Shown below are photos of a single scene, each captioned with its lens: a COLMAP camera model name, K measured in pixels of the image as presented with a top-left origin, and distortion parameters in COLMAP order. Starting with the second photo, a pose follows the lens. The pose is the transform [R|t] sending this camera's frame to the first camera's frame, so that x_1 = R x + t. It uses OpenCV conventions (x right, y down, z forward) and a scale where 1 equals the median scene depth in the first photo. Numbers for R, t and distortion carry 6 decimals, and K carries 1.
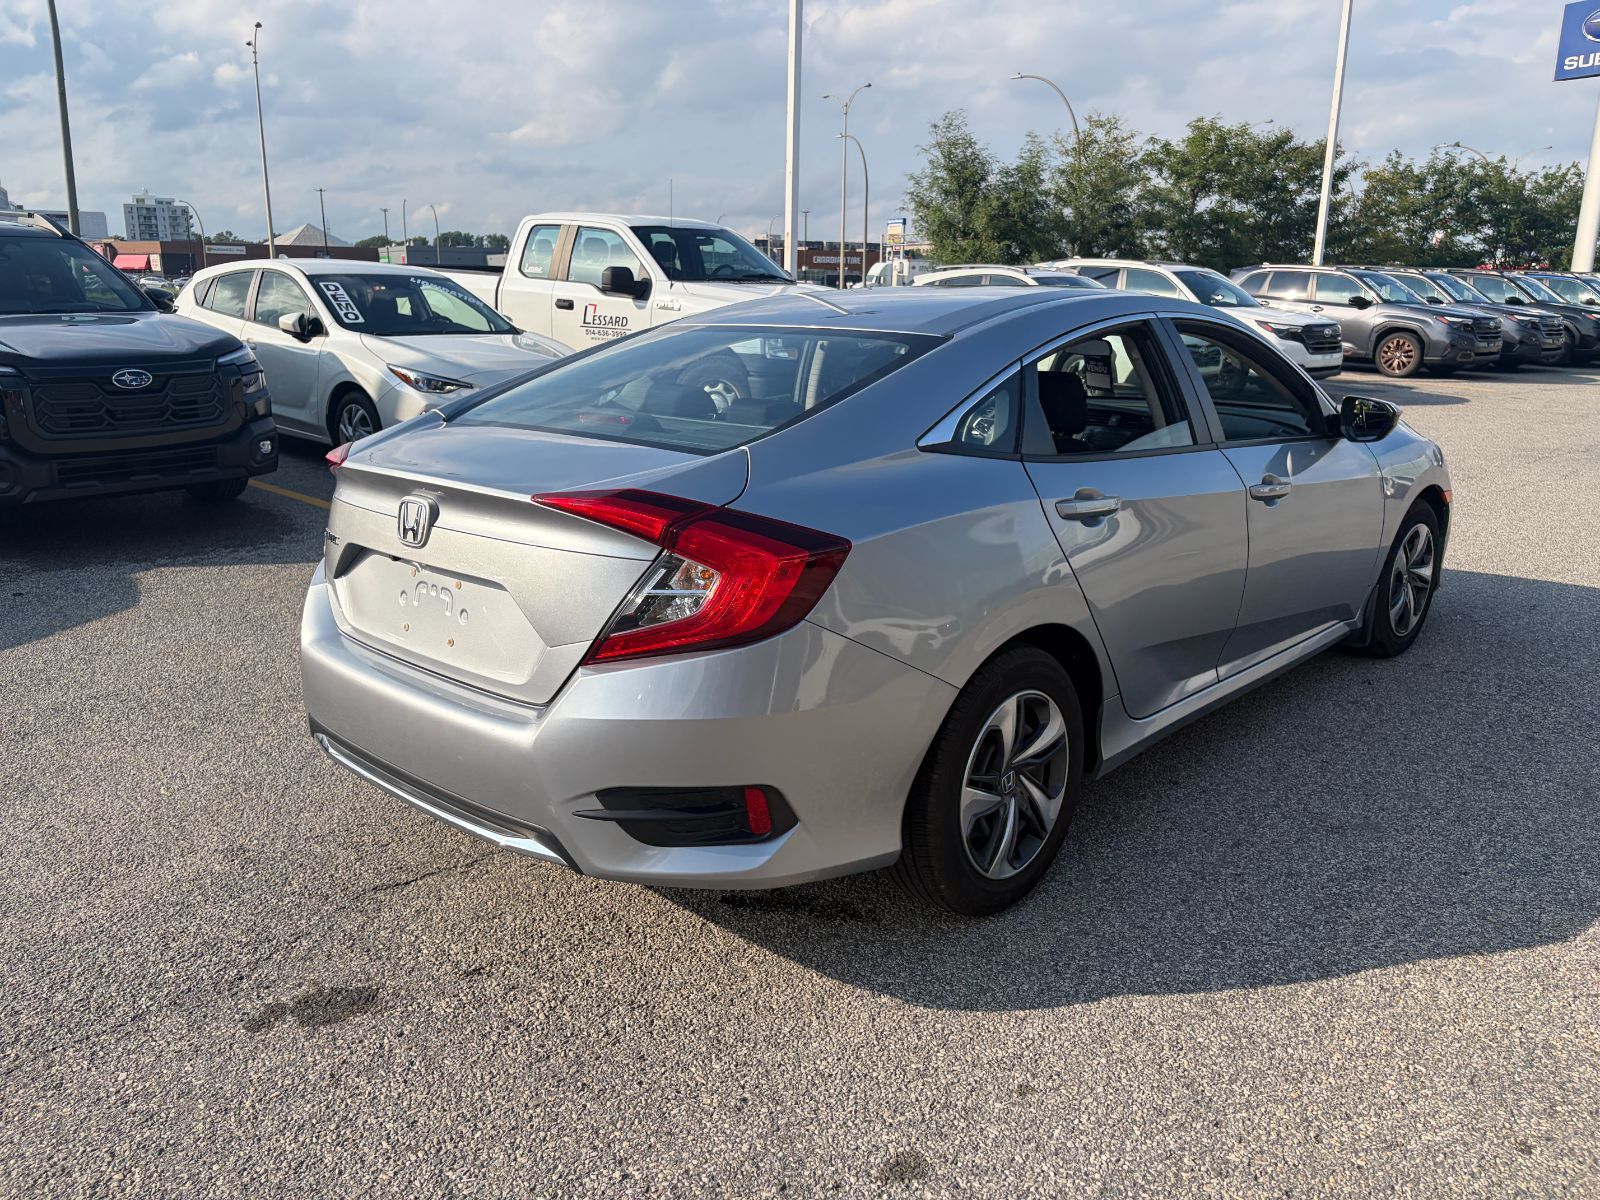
lens RADIAL K [[1210.3, 0, 793.1], [0, 1210.3, 607.1], [0, 0, 1]] dist [0.034959, -0.034035]
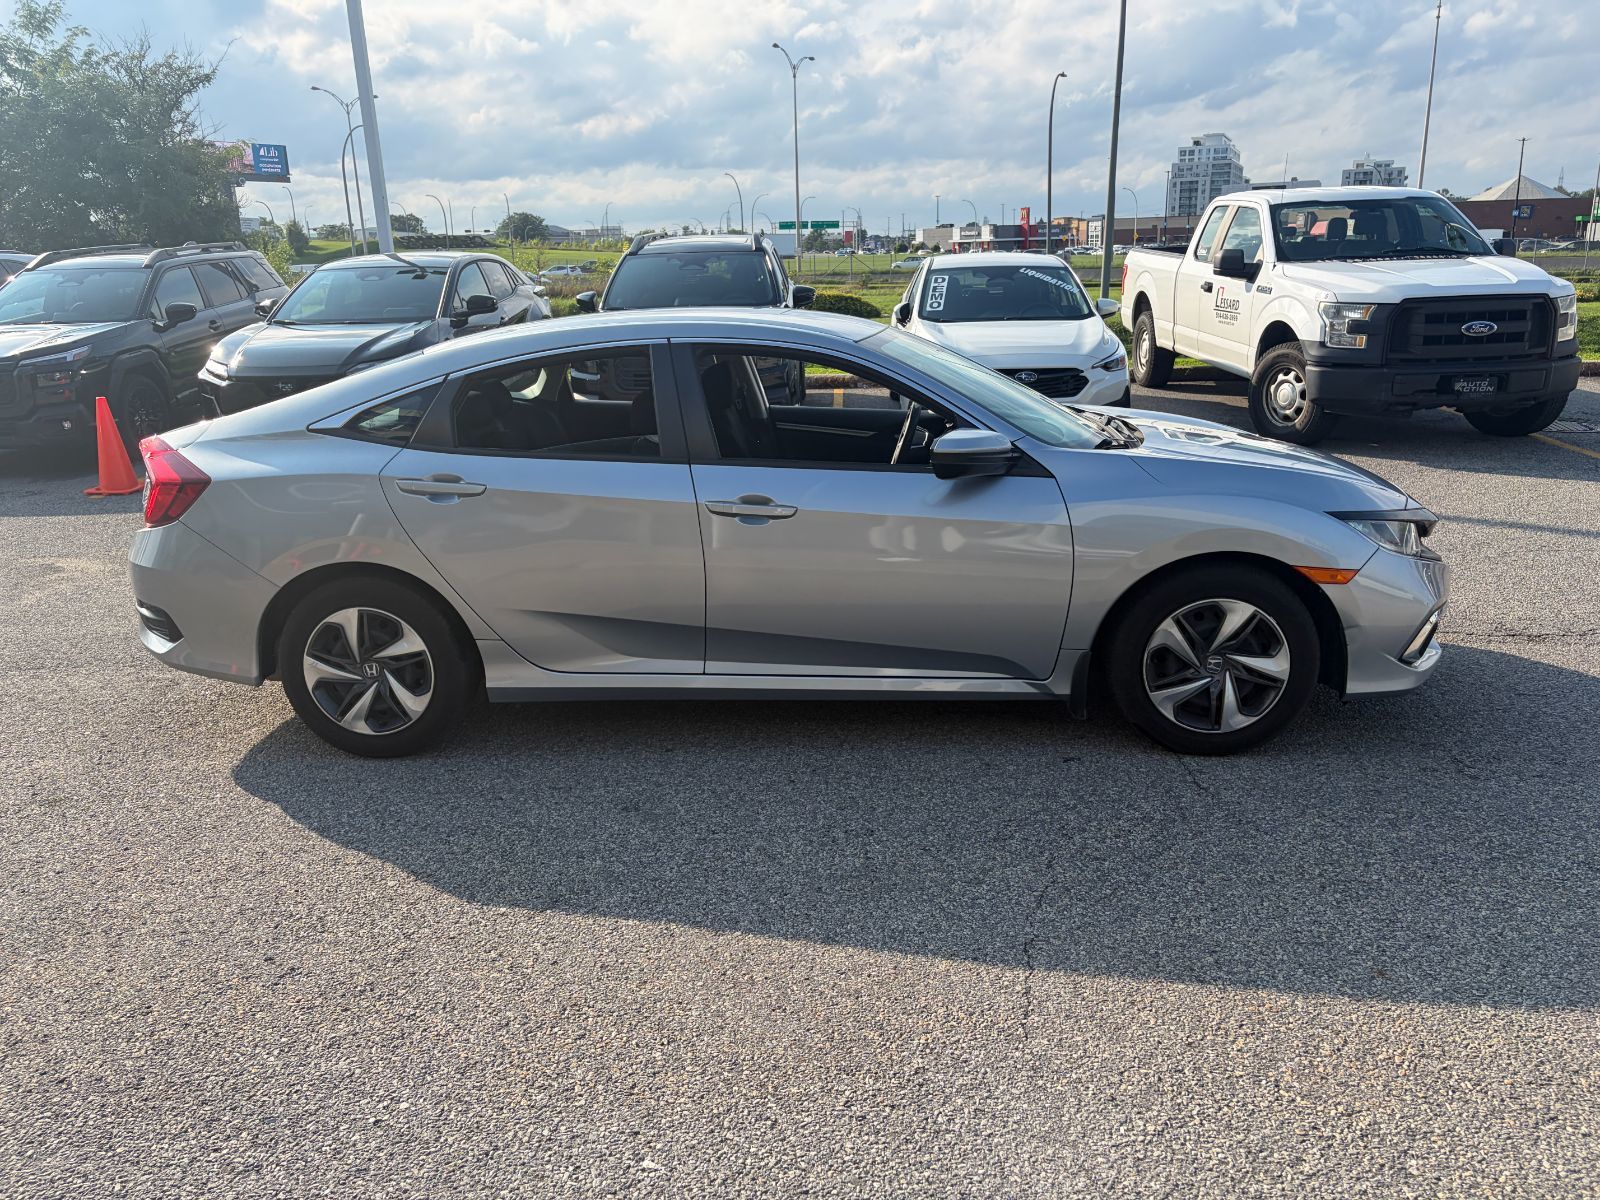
lens RADIAL K [[1242.9, 0, 813.9], [0, 1242.9, 608.5], [0, 0, 1]] dist [0.015608, -0.038486]
pose [[0.645995, 0.178636, -0.742145, 1.208652], [-0.160097, 0.982315, 0.097091, -0.116223], [0.746364, 0.056095, 0.663170, 0.312405]]
